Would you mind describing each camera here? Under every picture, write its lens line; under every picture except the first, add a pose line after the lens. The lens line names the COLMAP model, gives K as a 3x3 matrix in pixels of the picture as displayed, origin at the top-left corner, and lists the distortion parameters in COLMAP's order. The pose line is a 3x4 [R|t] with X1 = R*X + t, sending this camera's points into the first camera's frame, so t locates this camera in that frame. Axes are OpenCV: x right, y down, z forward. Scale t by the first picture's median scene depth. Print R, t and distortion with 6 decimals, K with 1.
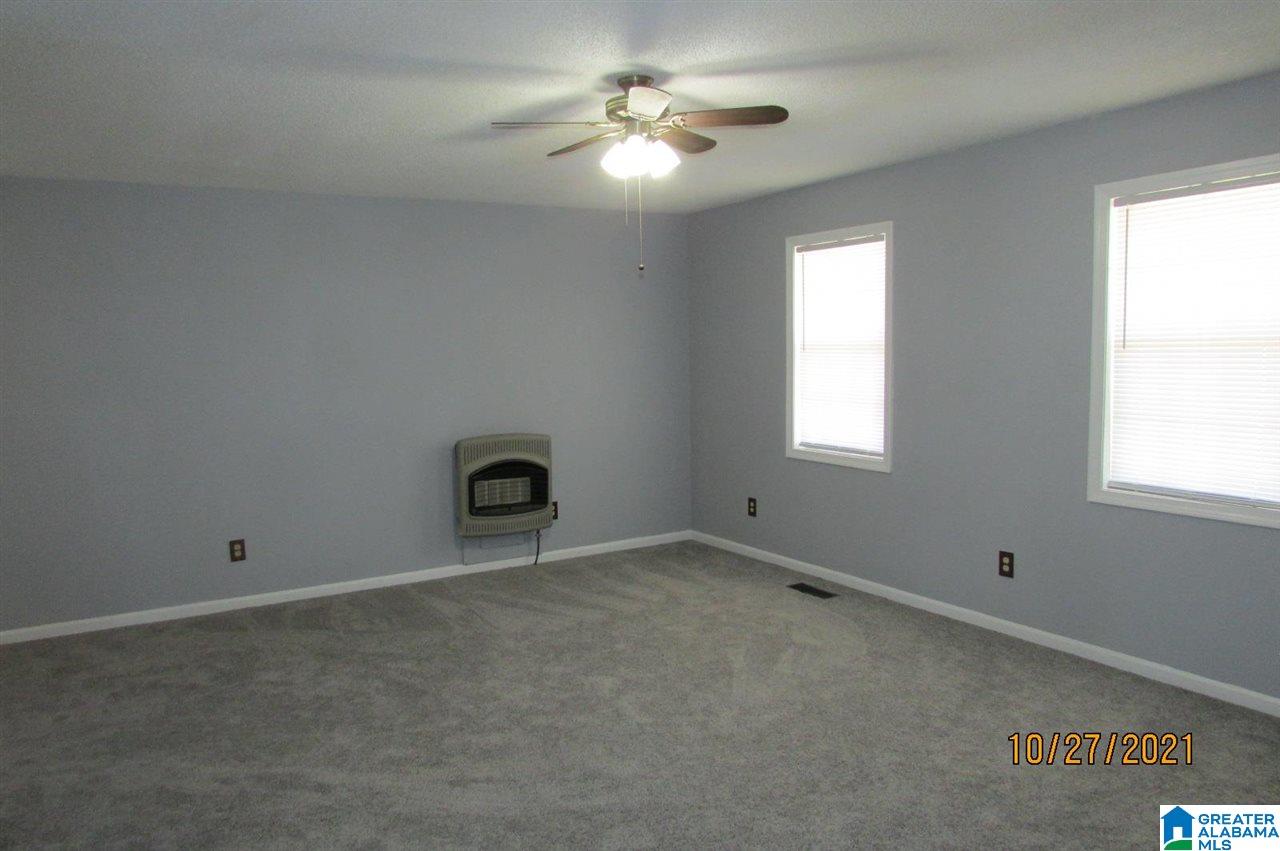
lens RADIAL K [[902.8, 0, 637.0], [0, 902.8, 427.7], [0, 0, 1]] dist [-0.002594, 0.001464]
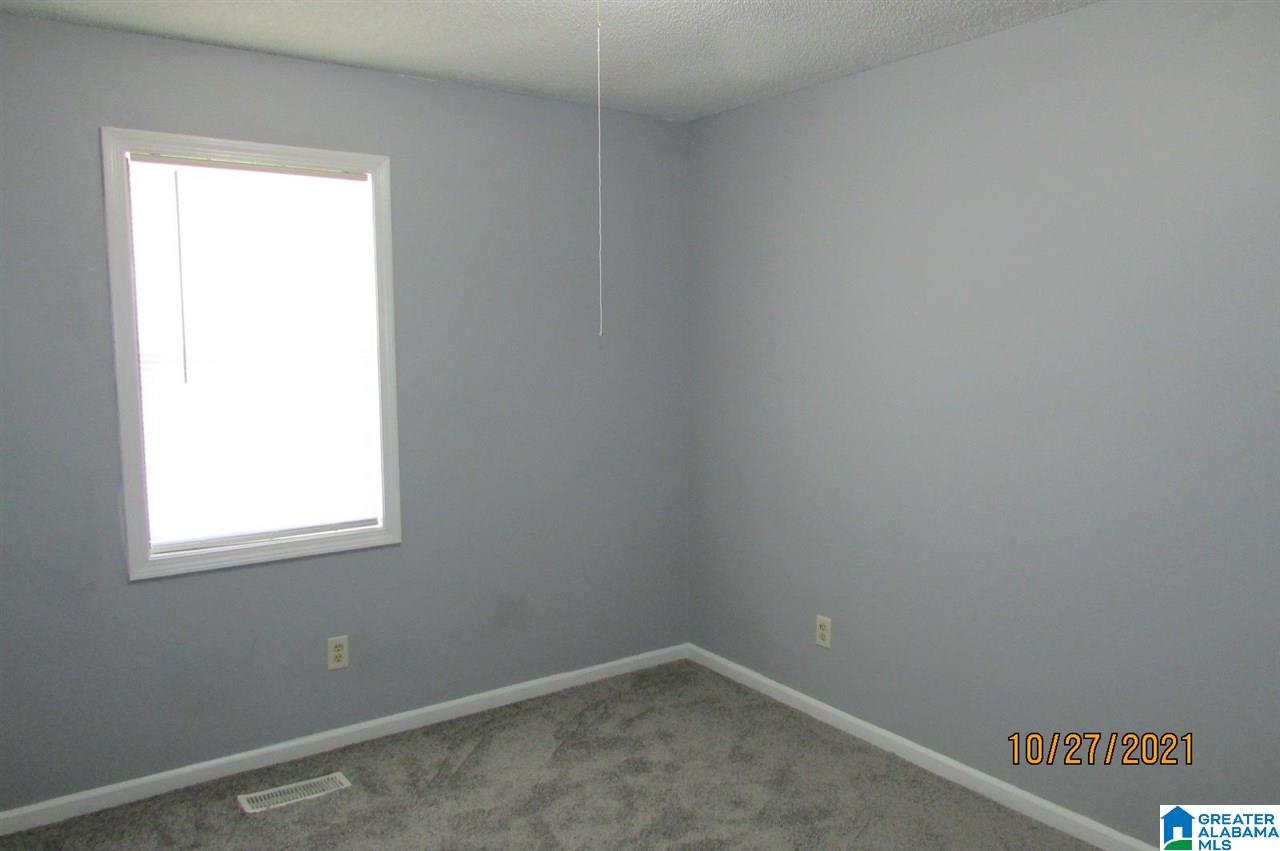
lens RADIAL K [[902.8, 0, 637.0], [0, 902.8, 427.7], [0, 0, 1]] dist [-0.002594, 0.001464]
pose [[-0.014210, -0.058498, 0.998186, -0.346141], [0.129883, 0.989721, 0.059851, -0.046161], [-0.991428, 0.130498, -0.006466, 0.784219]]
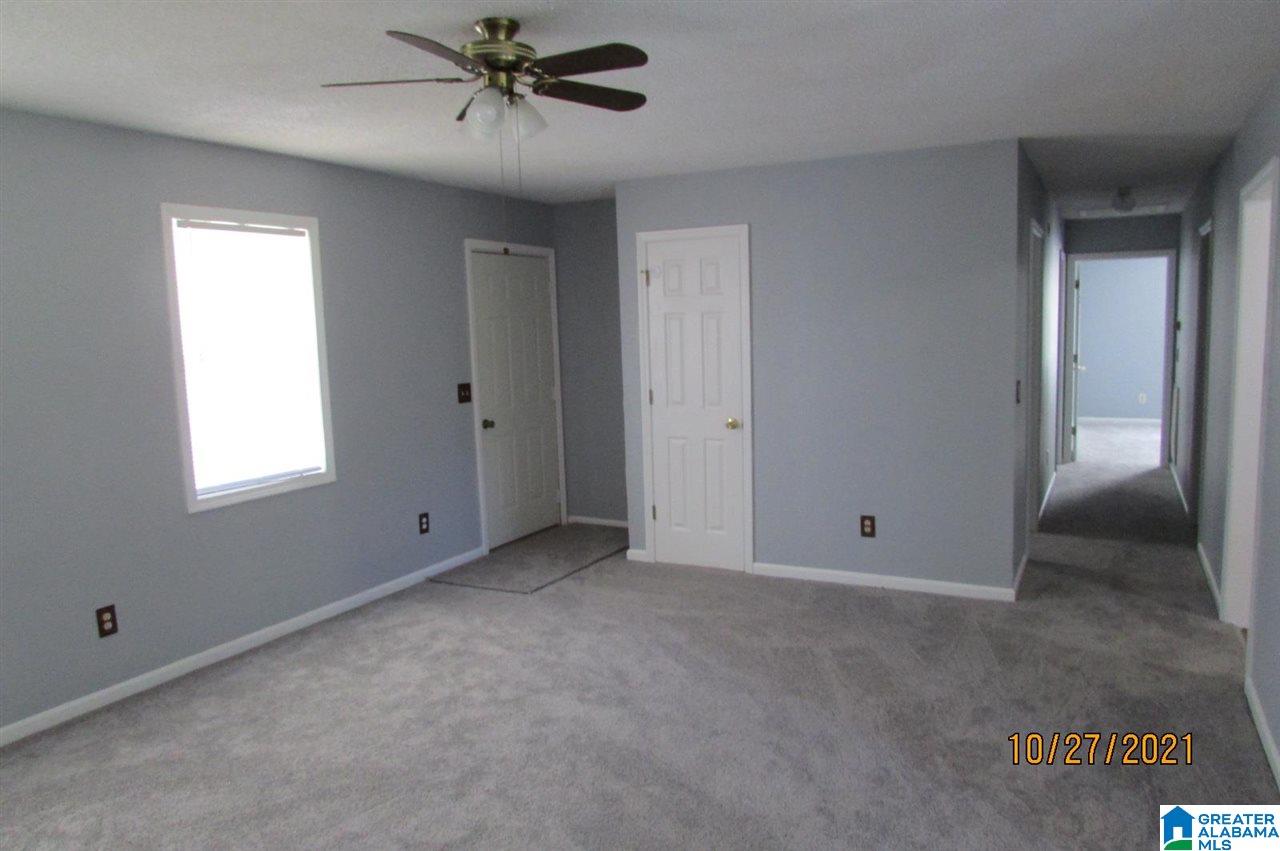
lens RADIAL K [[935.5, 0, 640.0], [0, 935.5, 425.5], [0, 0, 1]] dist [0.004510, -0.003769]
pose [[-0.491524, -0.047772, 0.869552, -0.694489], [0.149839, 0.978964, 0.138481, -0.090849], [-0.857876, 0.198360, -0.474027, 1.120893]]
